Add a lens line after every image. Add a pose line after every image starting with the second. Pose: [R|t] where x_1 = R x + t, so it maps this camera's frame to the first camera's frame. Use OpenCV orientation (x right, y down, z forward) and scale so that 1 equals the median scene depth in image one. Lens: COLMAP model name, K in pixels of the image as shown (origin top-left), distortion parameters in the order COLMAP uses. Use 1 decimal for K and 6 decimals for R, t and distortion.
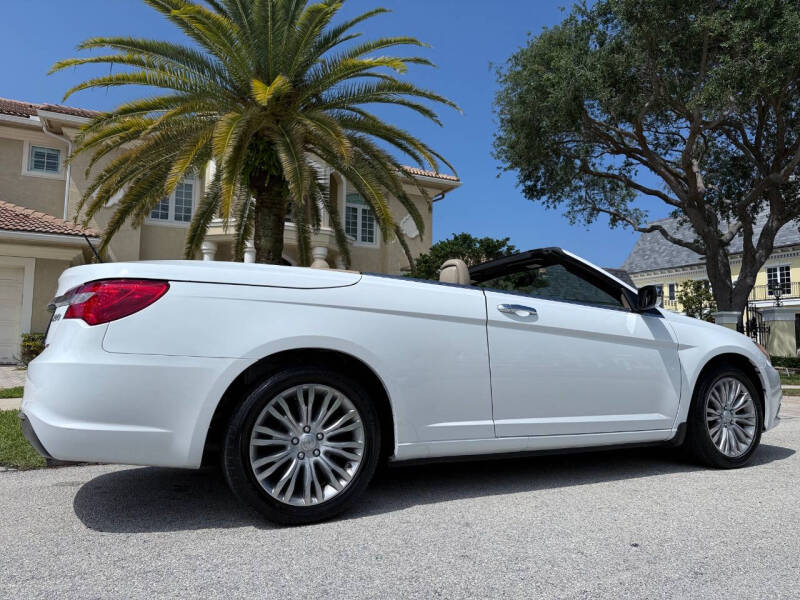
lens RADIAL K [[566.8, 0, 398.9], [0, 566.8, 303.5], [0, 0, 1]] dist [0.045651, -0.062754]
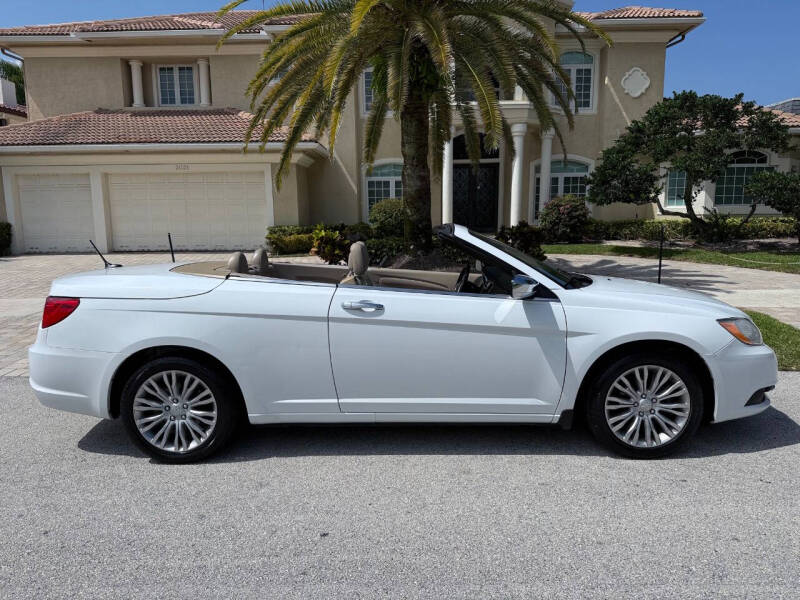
lens RADIAL K [[563.5, 0, 400.0], [0, 563.5, 300.0], [0, 0, 1]] dist [0.070451, -0.094765]
pose [[0.890002, 0.047896, -0.453434, 0.222256], [0.063249, 0.971884, 0.226806, -0.070478], [0.451548, -0.230537, 0.861950, 0.023855]]
